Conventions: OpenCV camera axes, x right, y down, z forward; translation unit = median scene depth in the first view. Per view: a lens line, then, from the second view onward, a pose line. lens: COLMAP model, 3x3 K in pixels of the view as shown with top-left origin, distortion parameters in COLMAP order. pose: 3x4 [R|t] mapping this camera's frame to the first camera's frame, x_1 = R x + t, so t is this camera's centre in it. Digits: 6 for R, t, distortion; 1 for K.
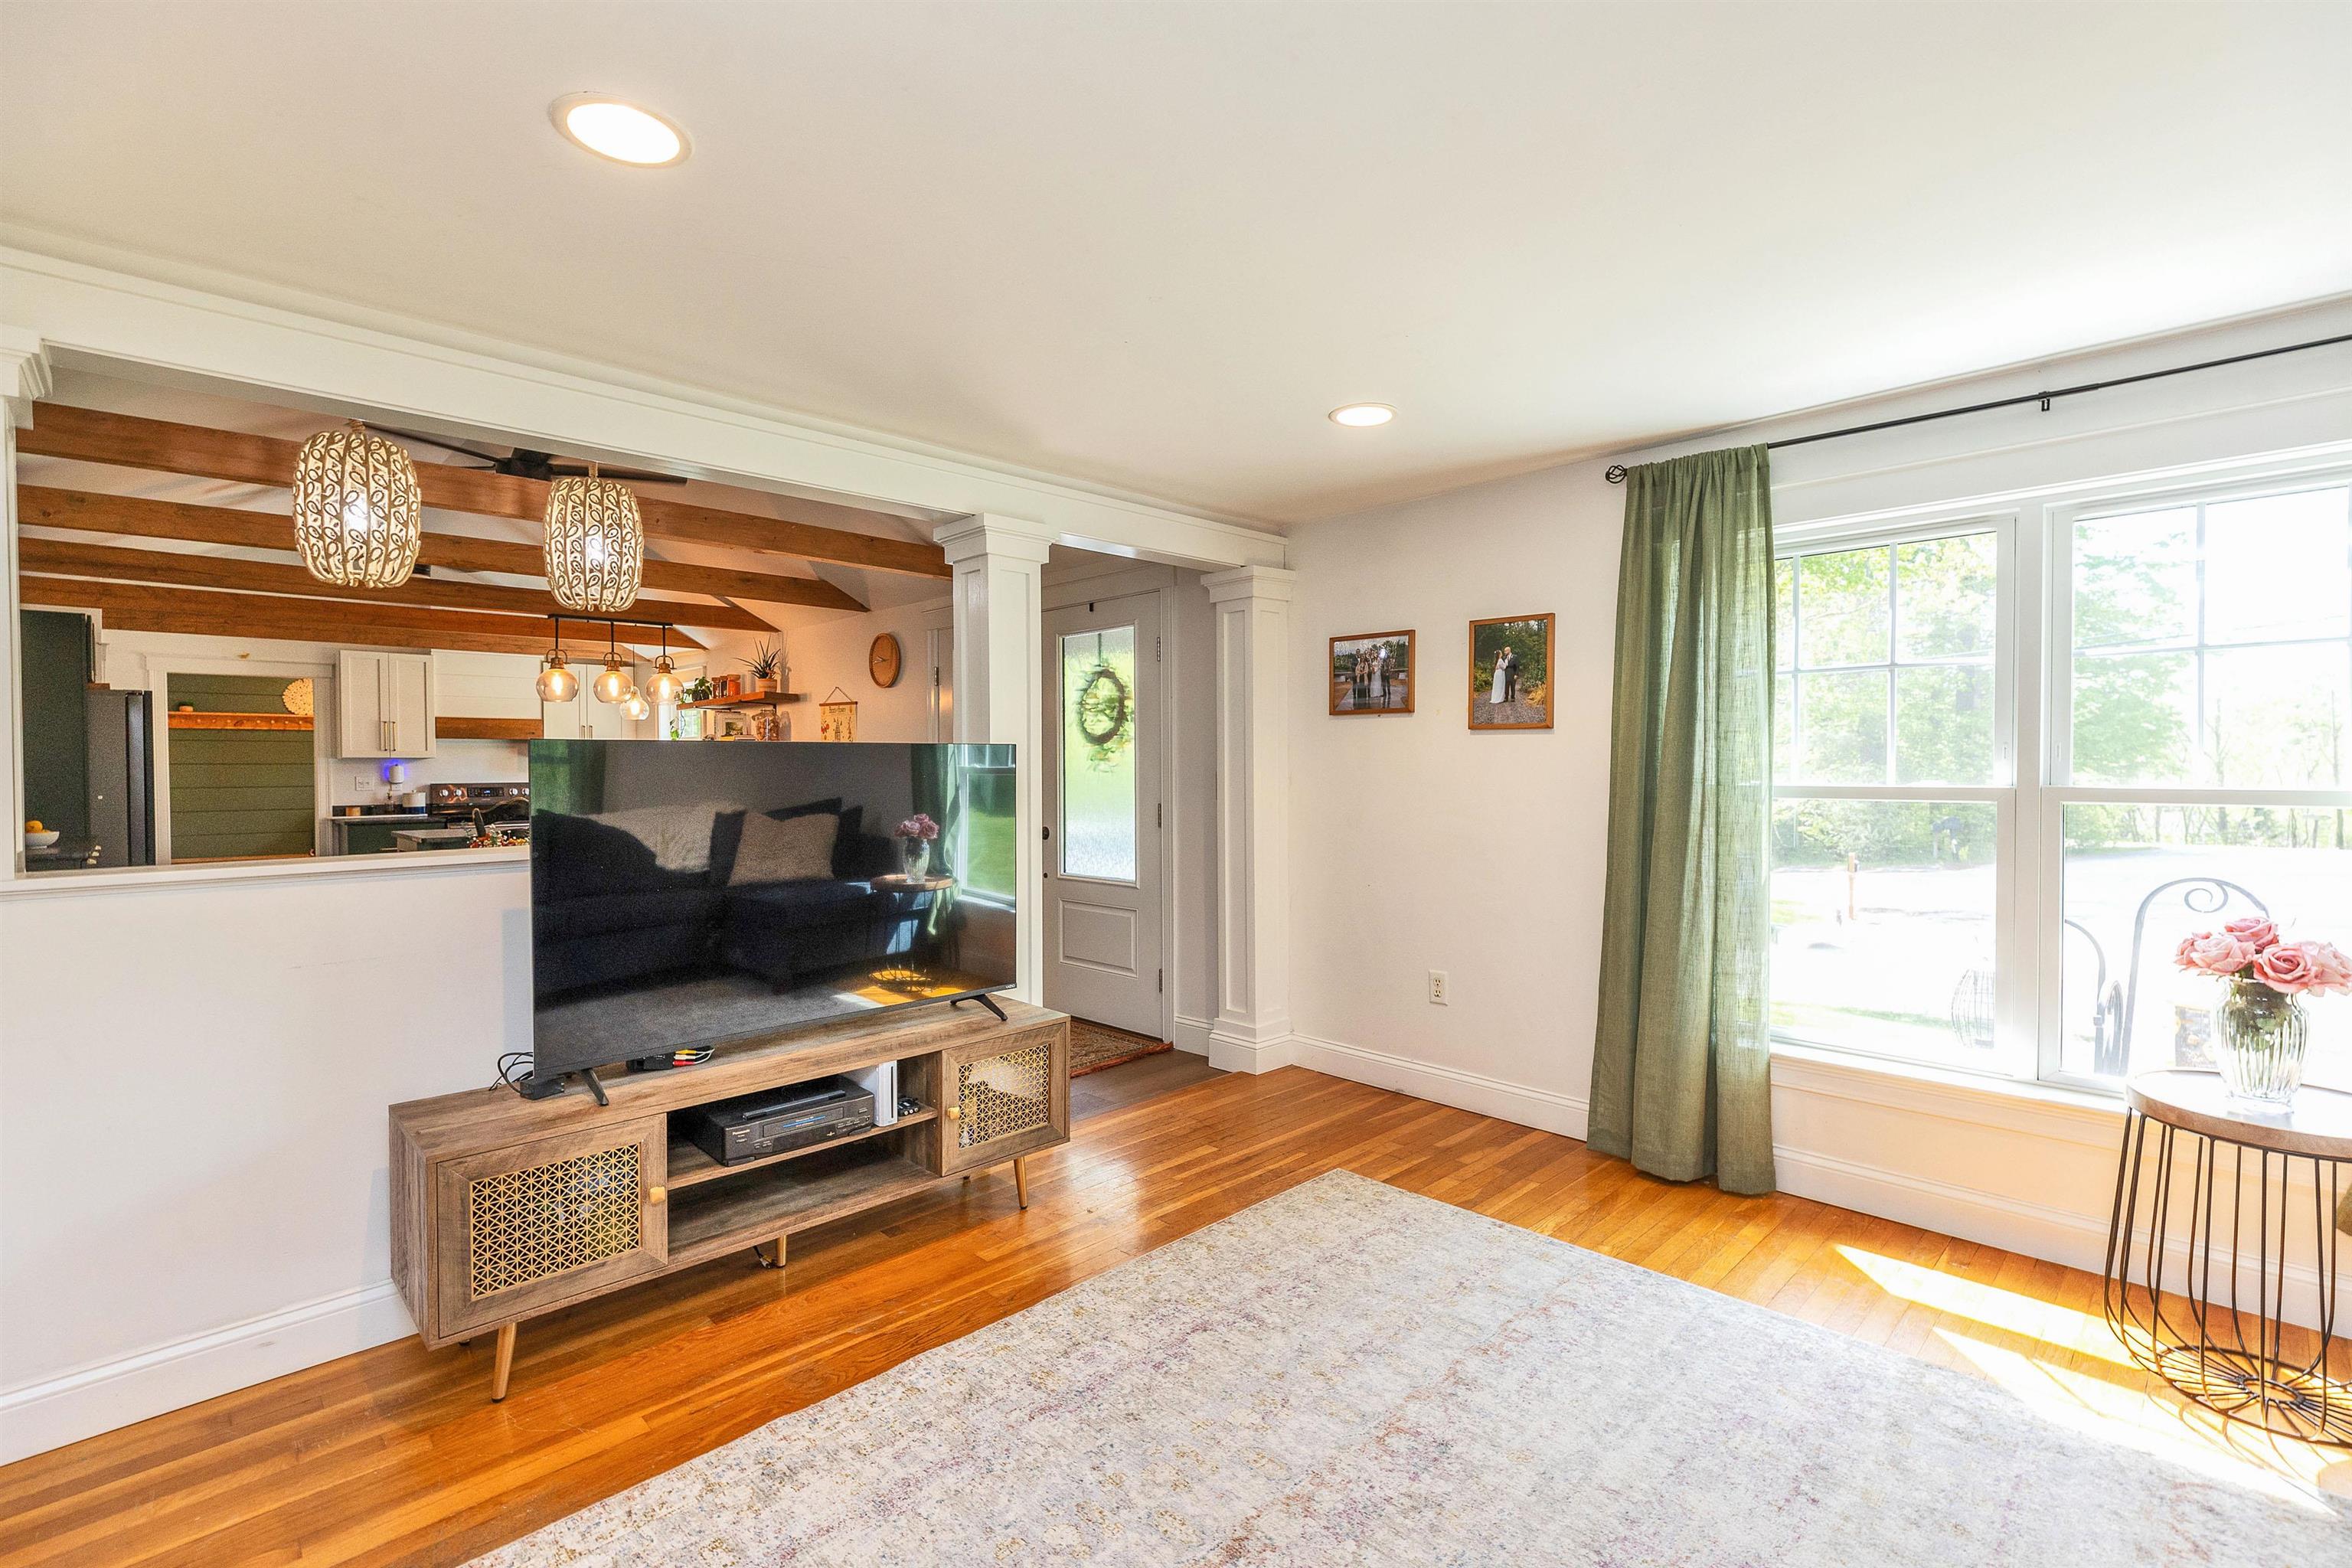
lens RADIAL K [[1054.0, 0, 1179.2], [0, 1054.0, 776.8], [0, 0, 1]] dist [0.002991, 0.000294]
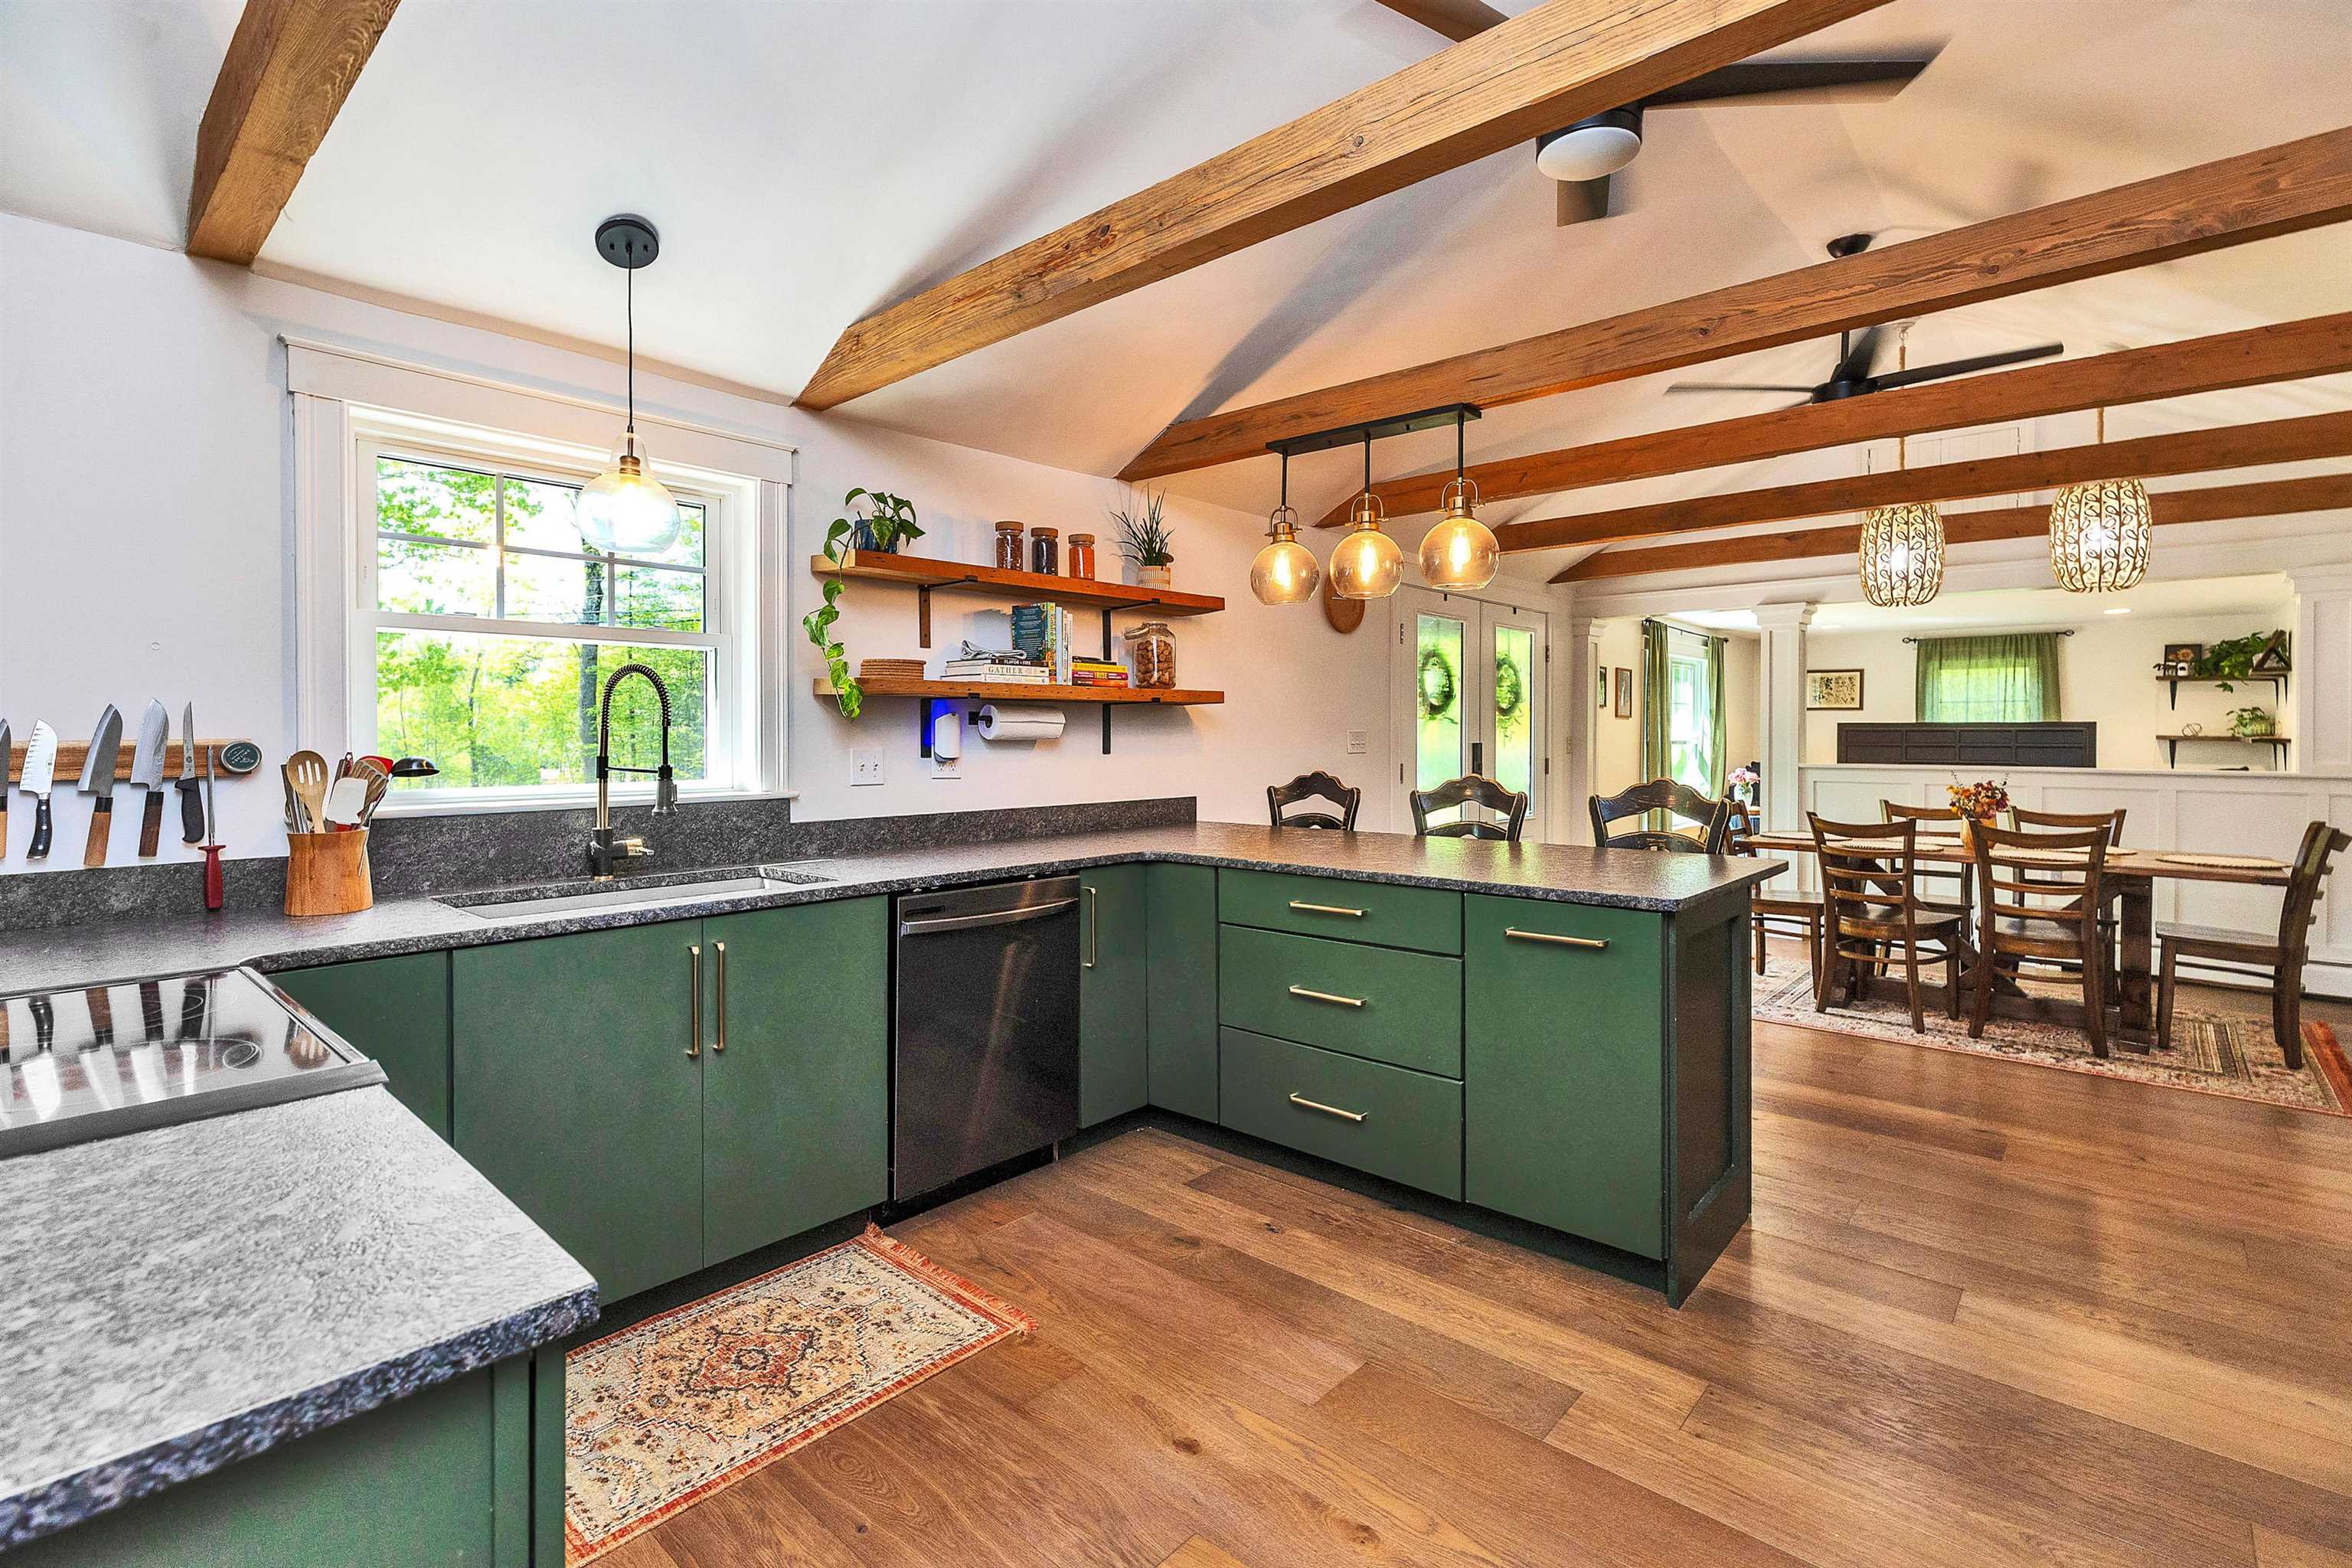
lens RADIAL K [[1054.0, 0, 1167.8], [0, 1054.0, 748.1], [0, 0, 1]] dist [0.002991, 0.000294]
pose [[-0.043691, -0.007072, 0.999020, -1.798853], [0.010082, 0.999921, 0.007520, -0.006106], [-0.998994, 0.010401, -0.043617, 1.954671]]
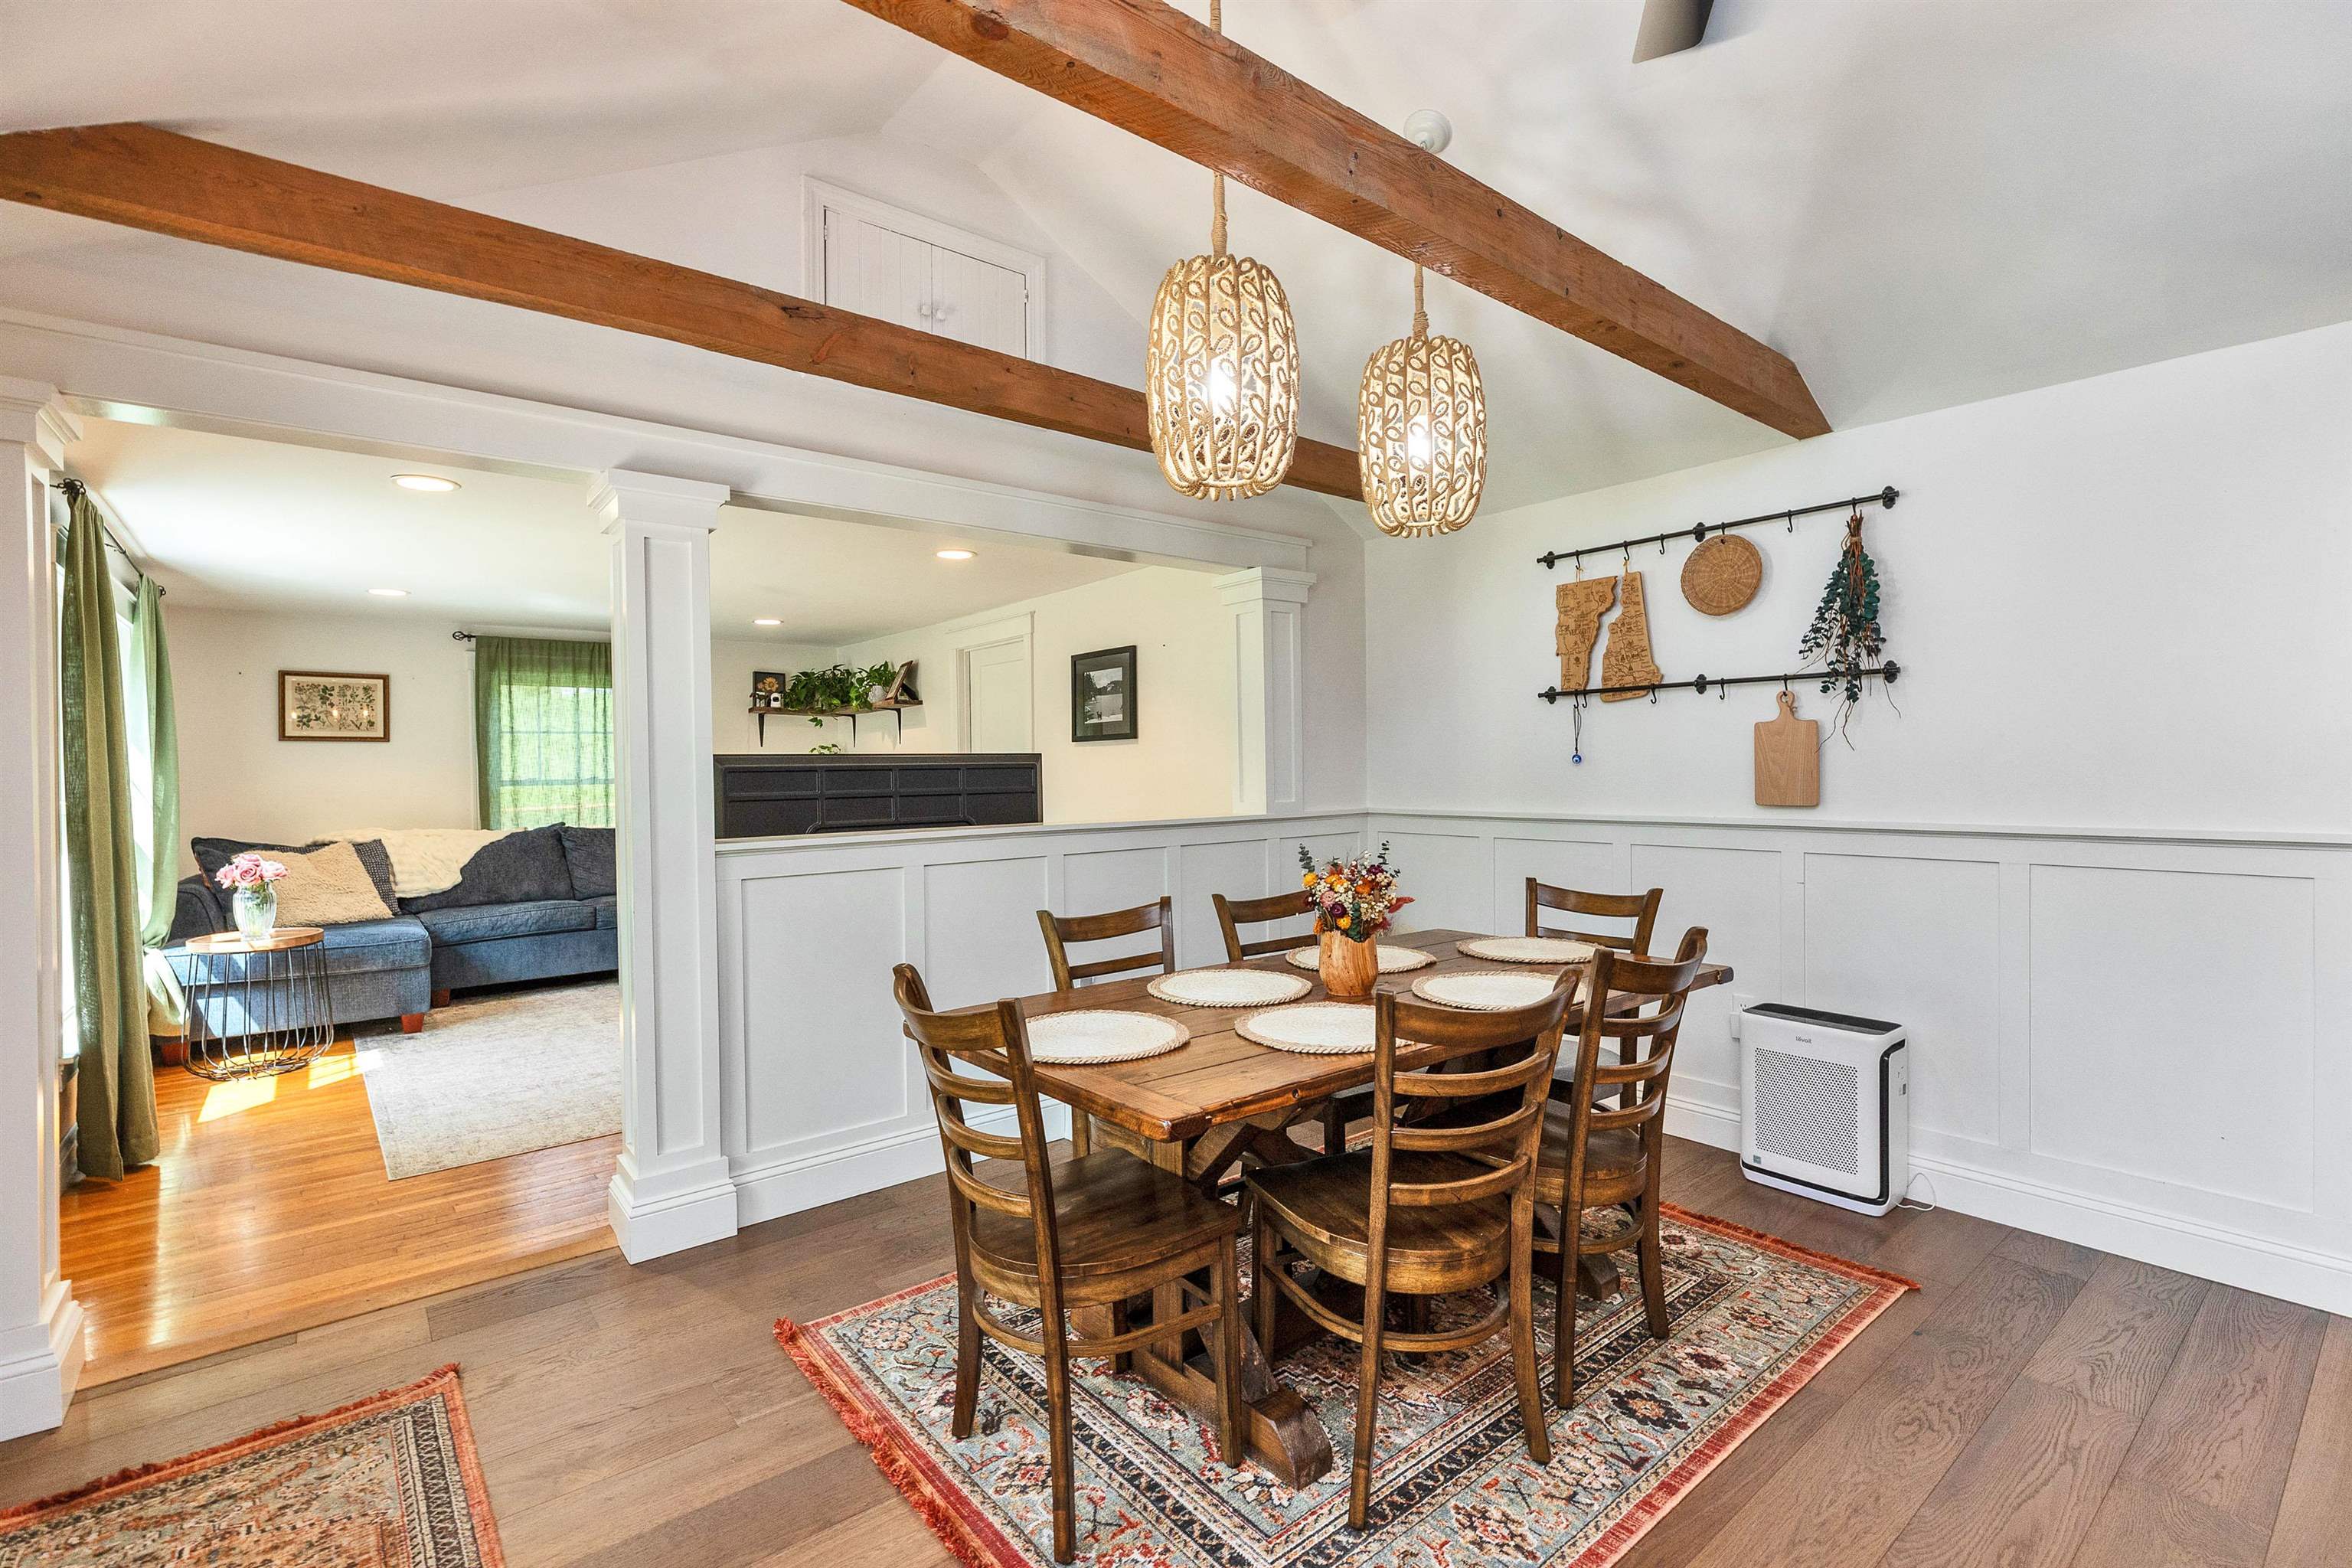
lens RADIAL K [[1054.0, 0, 1179.4], [0, 1054.0, 773.0], [0, 0, 1]] dist [0.002991, 0.000294]
pose [[-0.994802, 0.021369, 0.099562, -0.593240], [0.023188, 0.999584, 0.017147, -0.014669], [-0.099154, 0.019366, -0.994884, 1.601352]]
